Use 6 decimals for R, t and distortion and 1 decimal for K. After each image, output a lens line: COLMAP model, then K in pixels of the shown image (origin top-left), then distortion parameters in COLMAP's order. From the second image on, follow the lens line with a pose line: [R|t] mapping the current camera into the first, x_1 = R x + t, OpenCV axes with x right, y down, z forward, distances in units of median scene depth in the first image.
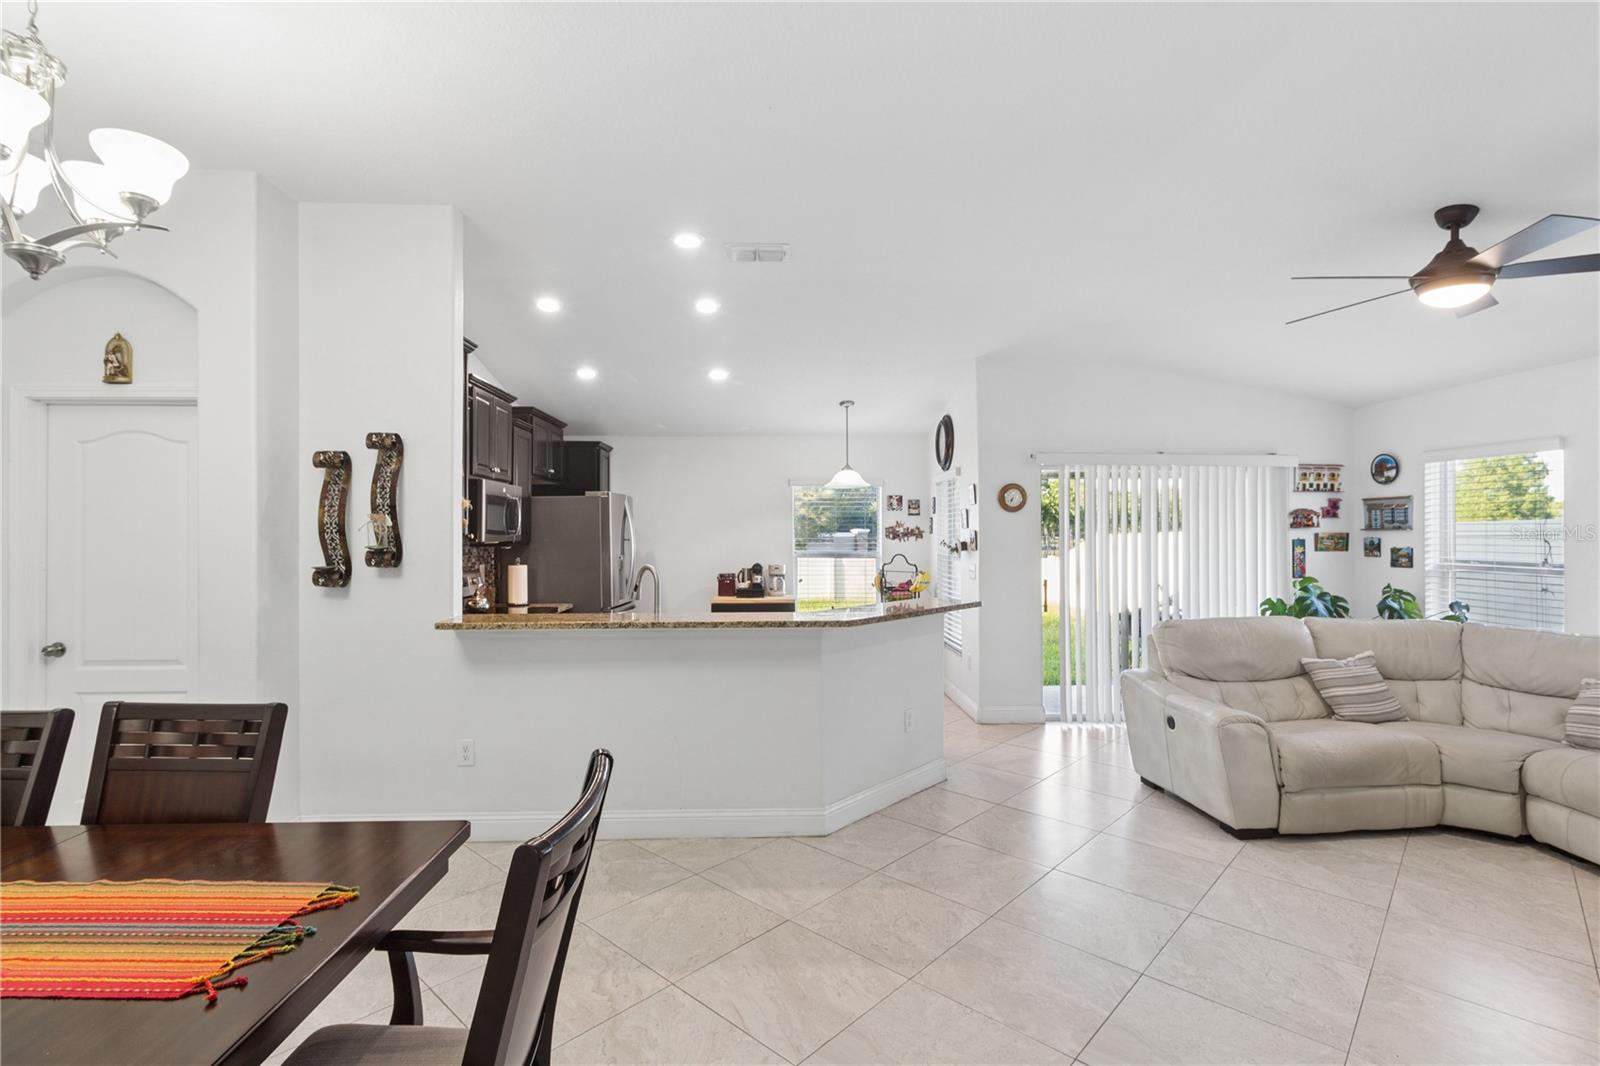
lens RADIAL K [[750.2, 0, 797.2], [0, 750.2, 525.0], [0, 0, 1]] dist [0.004536, -0.000266]
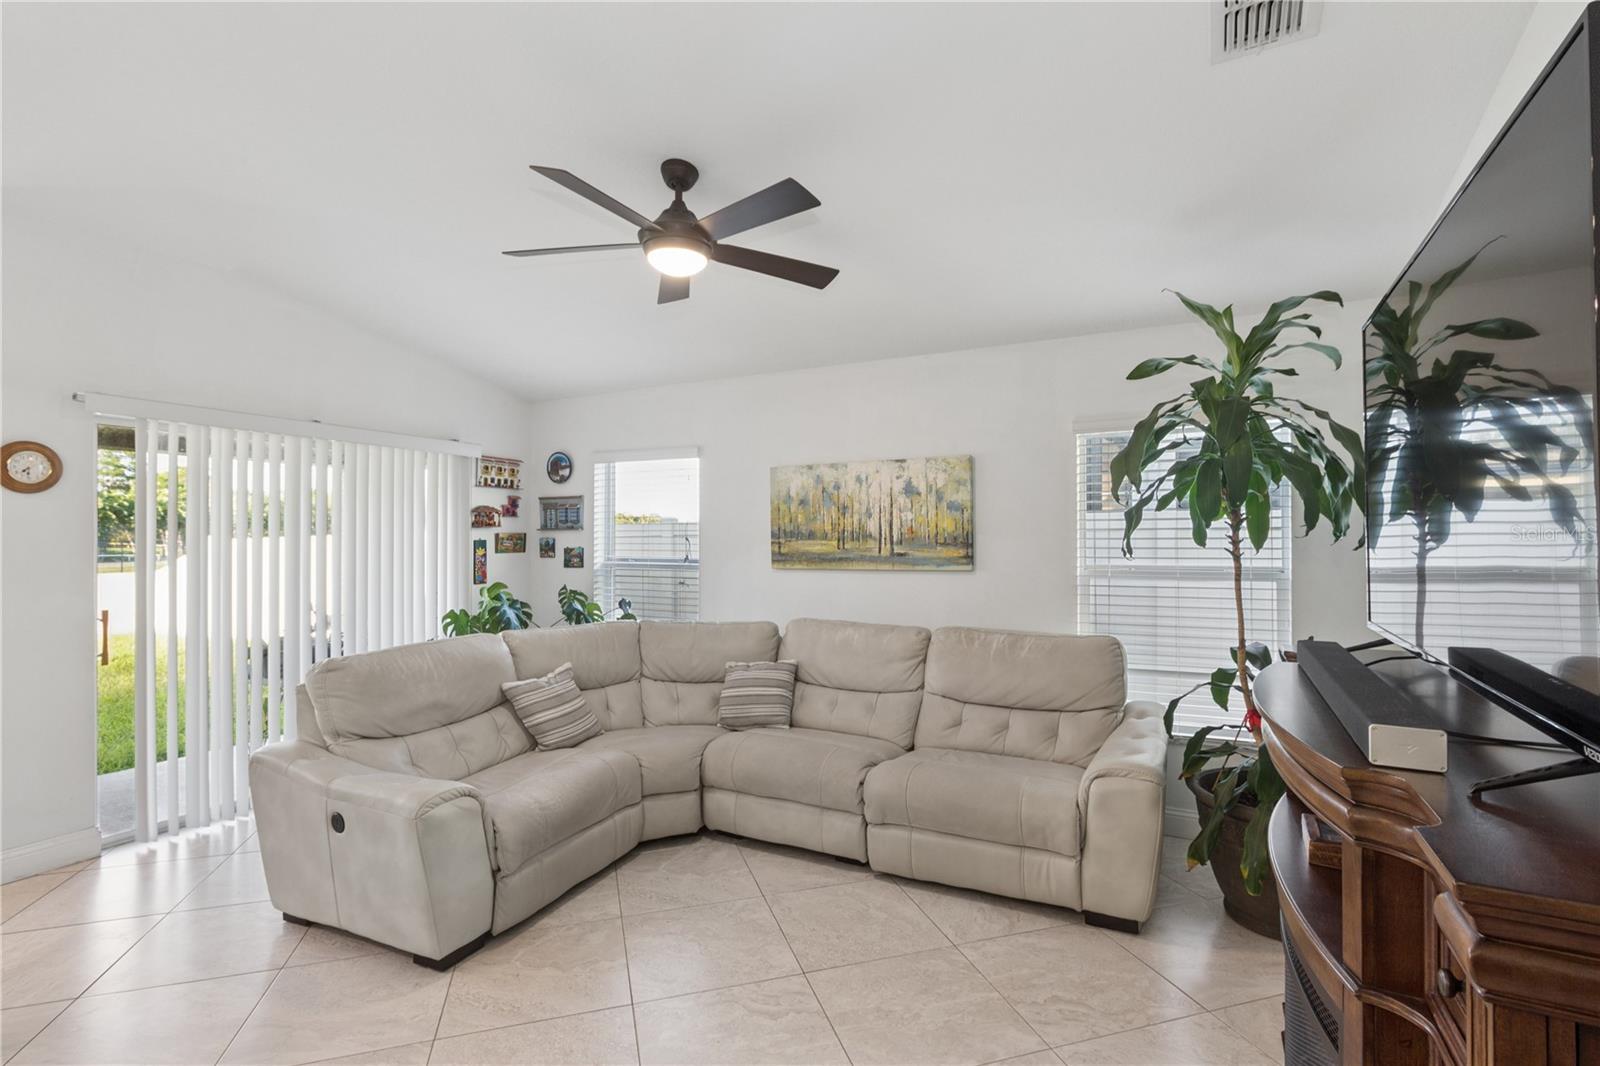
lens RADIAL K [[750.2, 0, 802.2], [0, 750.2, 527.7], [0, 0, 1]] dist [0.004536, -0.000266]
pose [[0.505491, 0.008752, 0.862787, 0.122443], [-0.004838, 0.999962, -0.007308, 0.011362], [-0.862818, -0.000480, 0.505514, 0.288854]]
